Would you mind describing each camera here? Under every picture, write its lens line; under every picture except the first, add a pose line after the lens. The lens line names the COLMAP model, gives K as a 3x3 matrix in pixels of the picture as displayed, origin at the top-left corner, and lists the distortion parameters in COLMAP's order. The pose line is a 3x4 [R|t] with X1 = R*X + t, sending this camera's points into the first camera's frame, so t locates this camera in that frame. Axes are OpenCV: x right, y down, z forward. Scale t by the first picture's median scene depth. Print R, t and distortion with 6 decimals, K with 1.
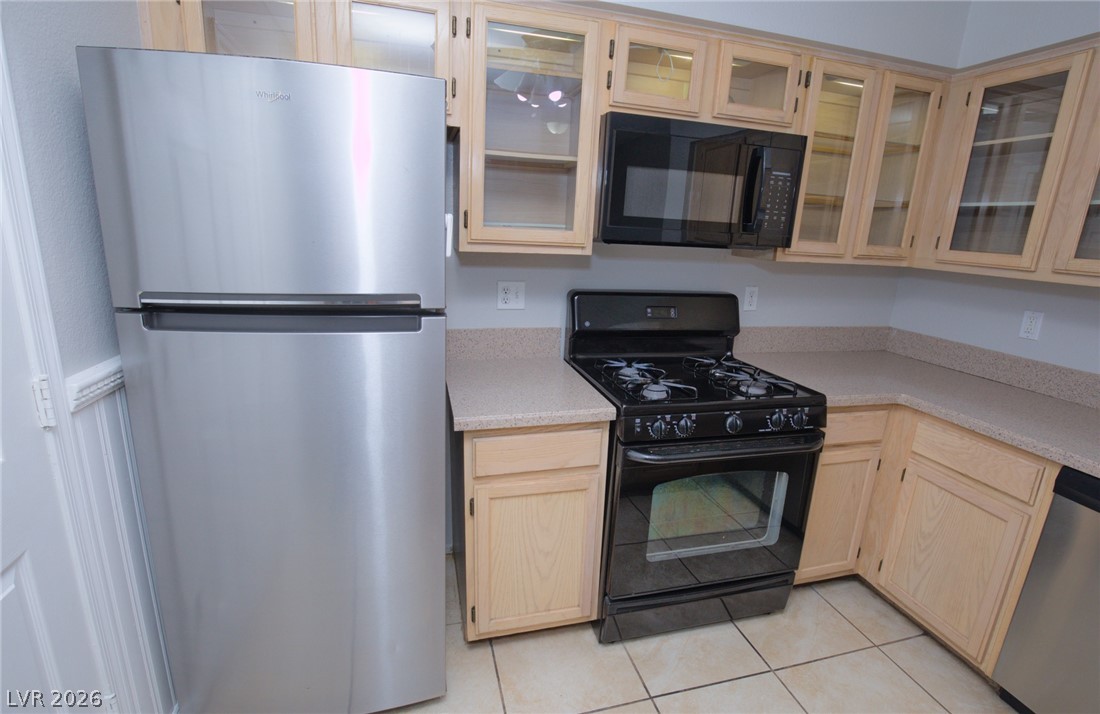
lens RADIAL K [[509.9, 0, 552.2], [0, 509.9, 354.5], [0, 0, 1]] dist [-0.036208, 0.005844]
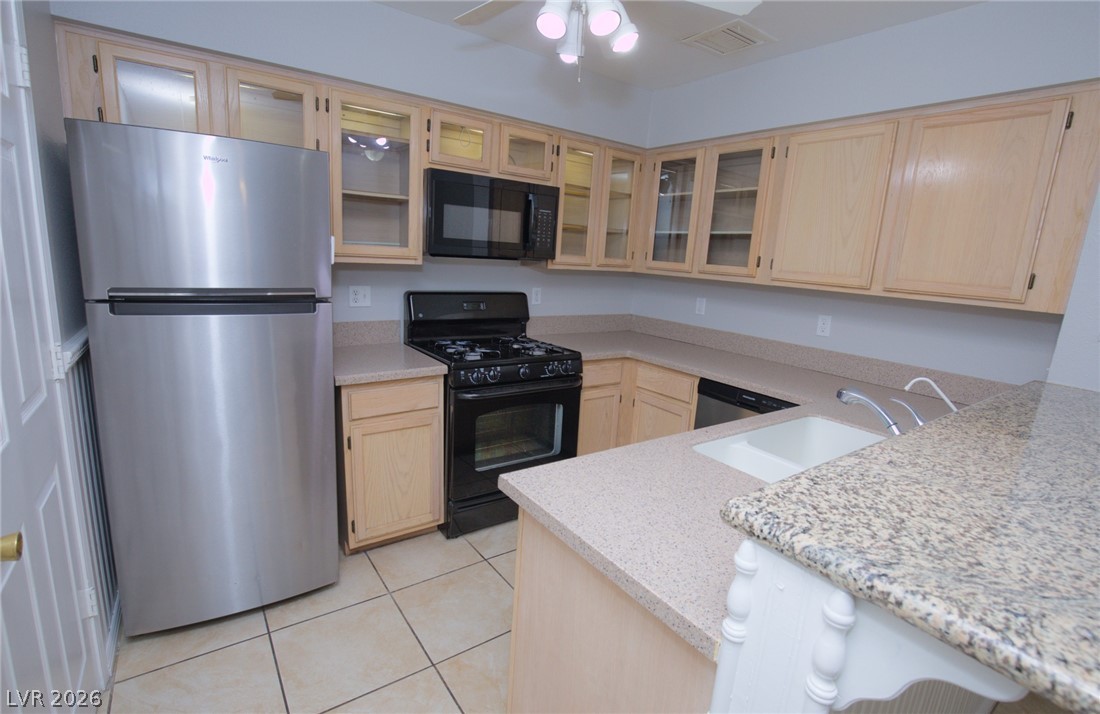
lens RADIAL K [[509.9, 0, 549.8], [0, 509.9, 356.5], [0, 0, 1]] dist [-0.036208, 0.005844]
pose [[0.937516, -0.062282, 0.342323, -0.095499], [0.071875, 0.997295, -0.015393, 0.115218], [-0.340438, 0.039036, 0.939456, -0.473024]]
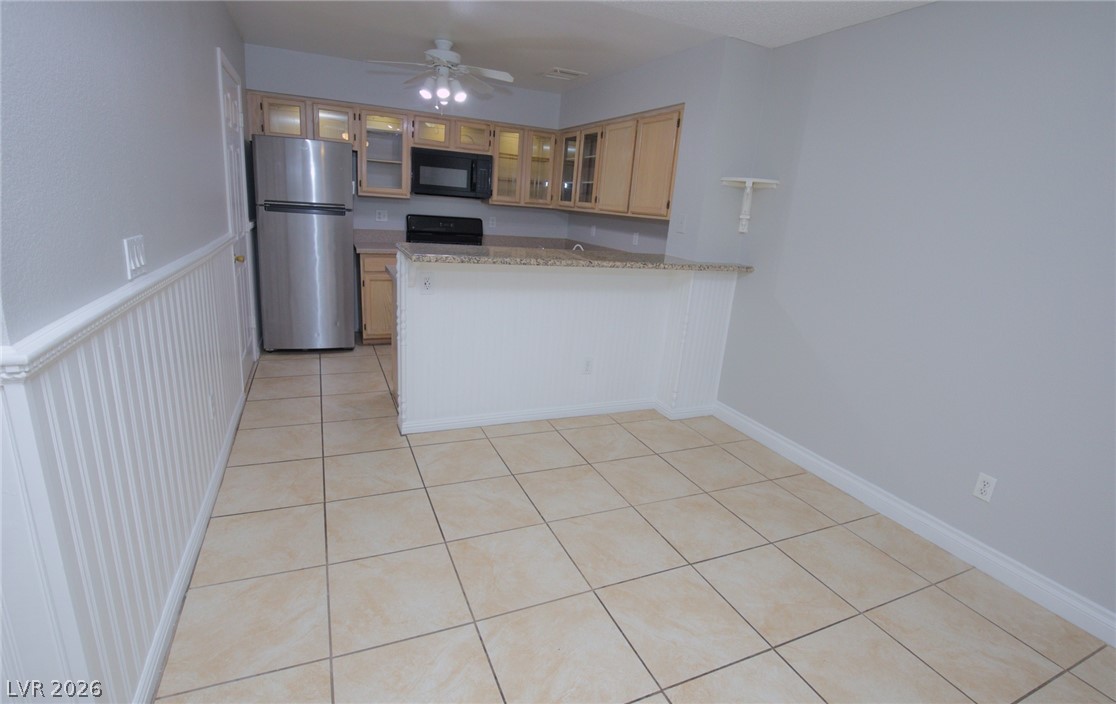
lens RADIAL K [[523.4, 0, 557.4], [0, 523.4, 345.4], [0, 0, 1]] dist [-0.034877, 0.004740]
pose [[0.988224, -0.013343, 0.152429, 0.441443], [0.009340, 0.999593, 0.026948, 0.542218], [-0.152727, -0.025207, 0.987947, -1.954297]]
